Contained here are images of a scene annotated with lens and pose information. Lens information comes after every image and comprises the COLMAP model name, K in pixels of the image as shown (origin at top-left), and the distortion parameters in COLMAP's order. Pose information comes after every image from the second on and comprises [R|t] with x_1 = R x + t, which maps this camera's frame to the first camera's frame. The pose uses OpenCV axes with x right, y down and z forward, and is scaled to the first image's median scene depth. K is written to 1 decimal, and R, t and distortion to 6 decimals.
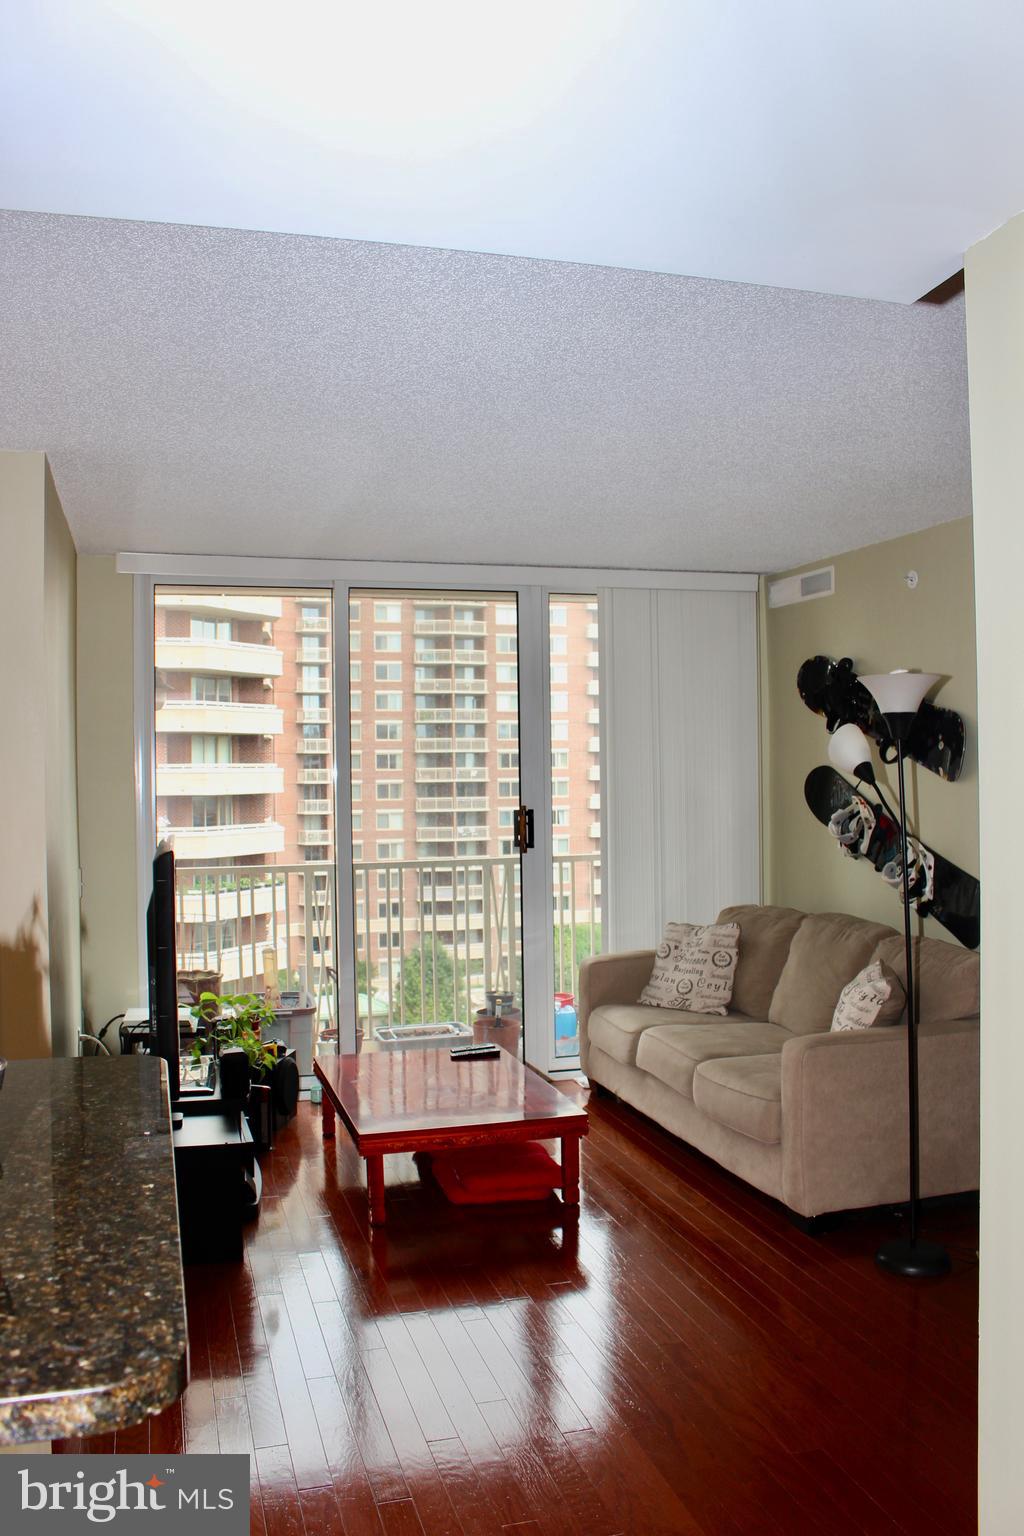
lens RADIAL K [[1270.4, 0, 512.0], [0, 1270.4, 768.0], [0, 0, 1]] dist [-0.157713, 0.129323]
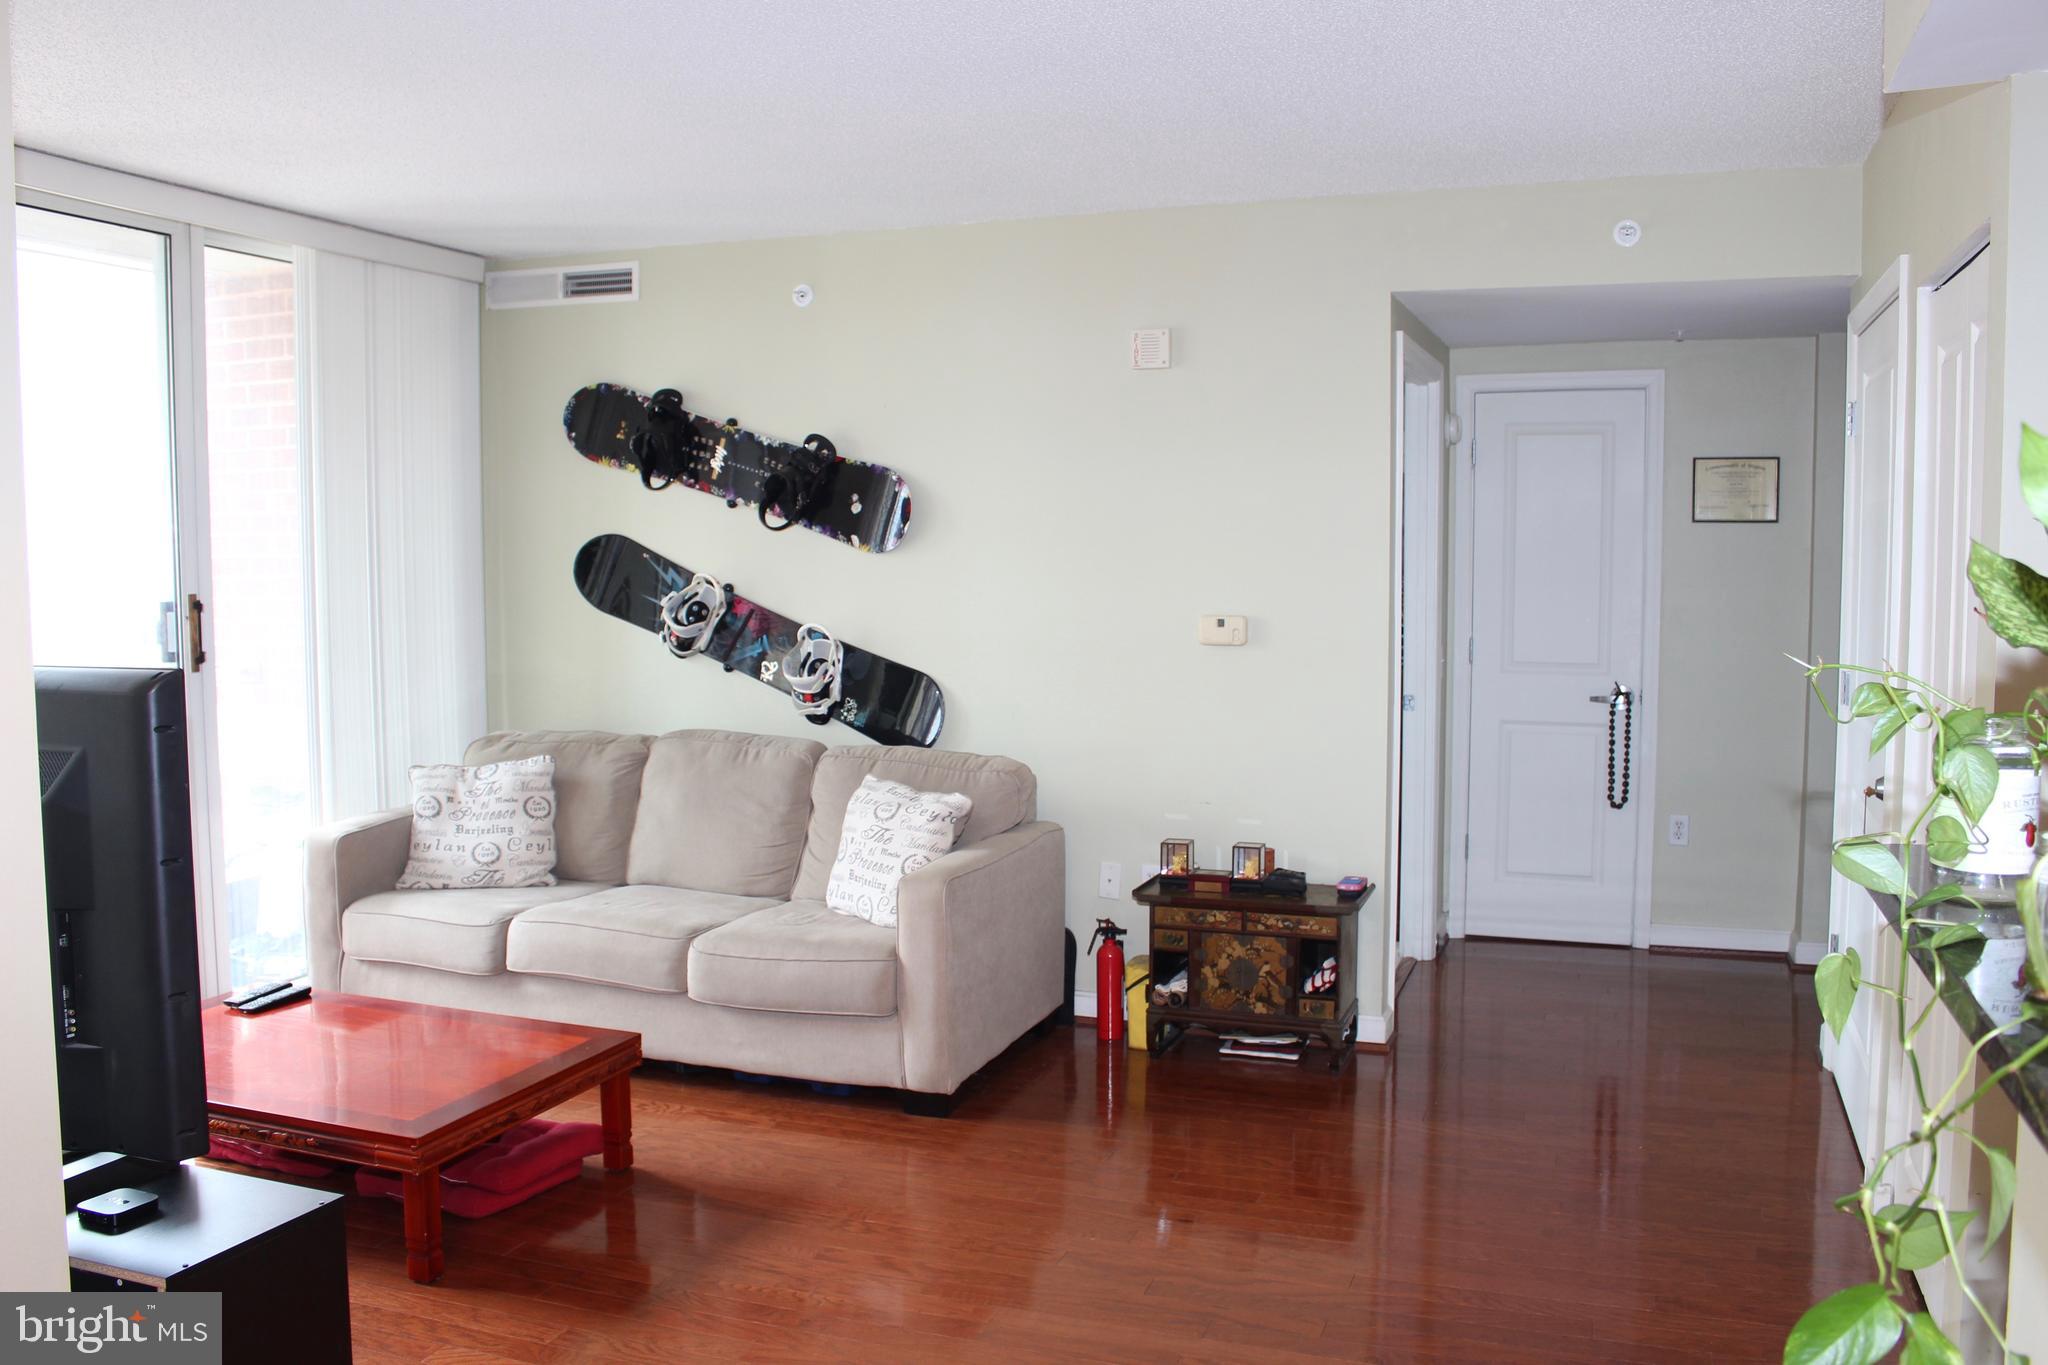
lens RADIAL K [[1693.9, 0, 1024.0], [0, 1693.9, 682.5], [0, 0, 1]] dist [-0.157713, 0.129323]
pose [[0.596859, -0.051083, 0.800718, -0.416792], [-0.006896, 0.997608, 0.068784, 0.016490], [-0.802317, -0.046576, 0.595079, 0.233780]]
